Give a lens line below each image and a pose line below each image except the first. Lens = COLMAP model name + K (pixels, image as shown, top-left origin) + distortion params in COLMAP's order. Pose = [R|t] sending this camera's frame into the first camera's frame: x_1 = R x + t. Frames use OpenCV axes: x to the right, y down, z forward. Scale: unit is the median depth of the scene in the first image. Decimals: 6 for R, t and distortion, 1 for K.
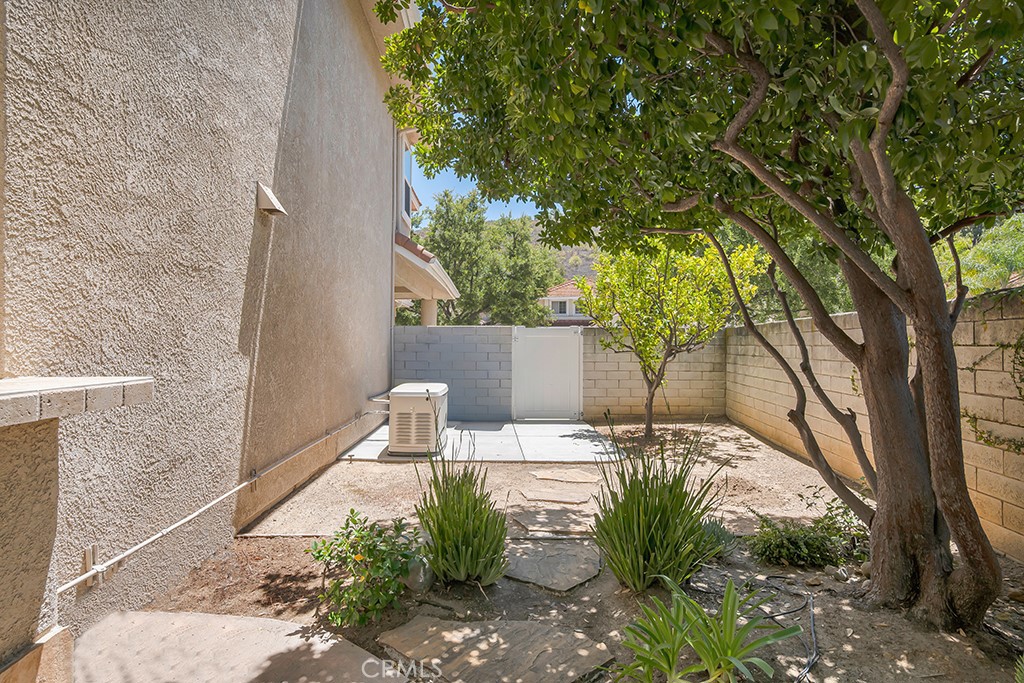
lens RADIAL K [[494.9, 0, 509.0], [0, 494.9, 346.4], [0, 0, 1]] dist [-0.013364, 0.000150]
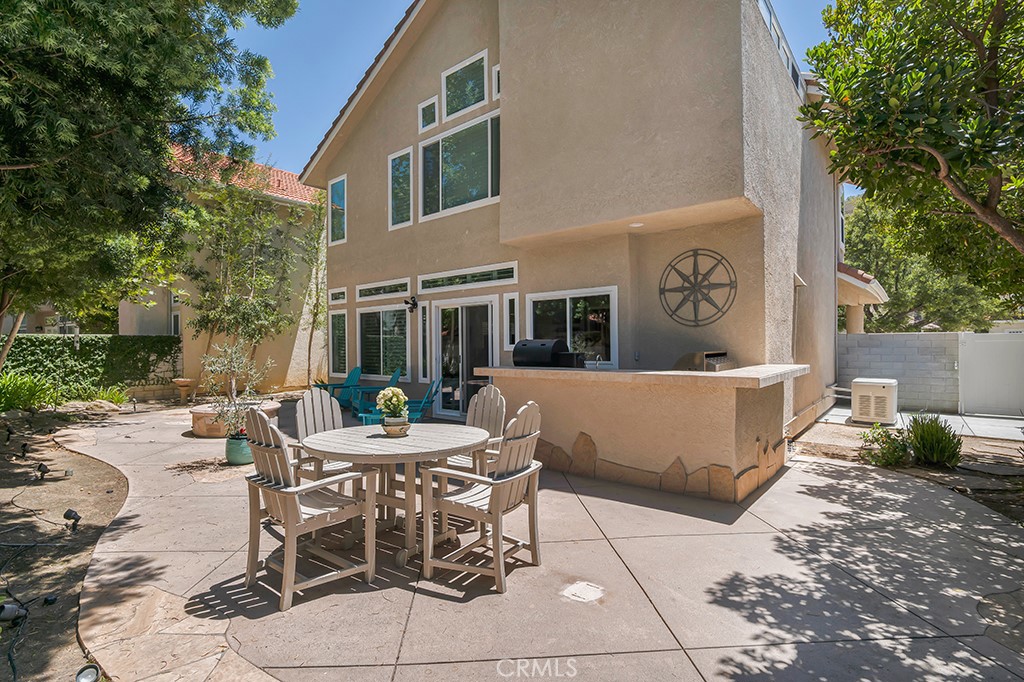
lens RADIAL K [[483.5, 0, 512.0], [0, 483.5, 341.0], [0, 0, 1]] dist [-0.011347, -0.000015]
pose [[0.740044, -0.014684, -0.672398, -0.013529], [0.008049, 0.999883, -0.012977, -0.013558], [0.672510, 0.004191, 0.740076, -0.525705]]
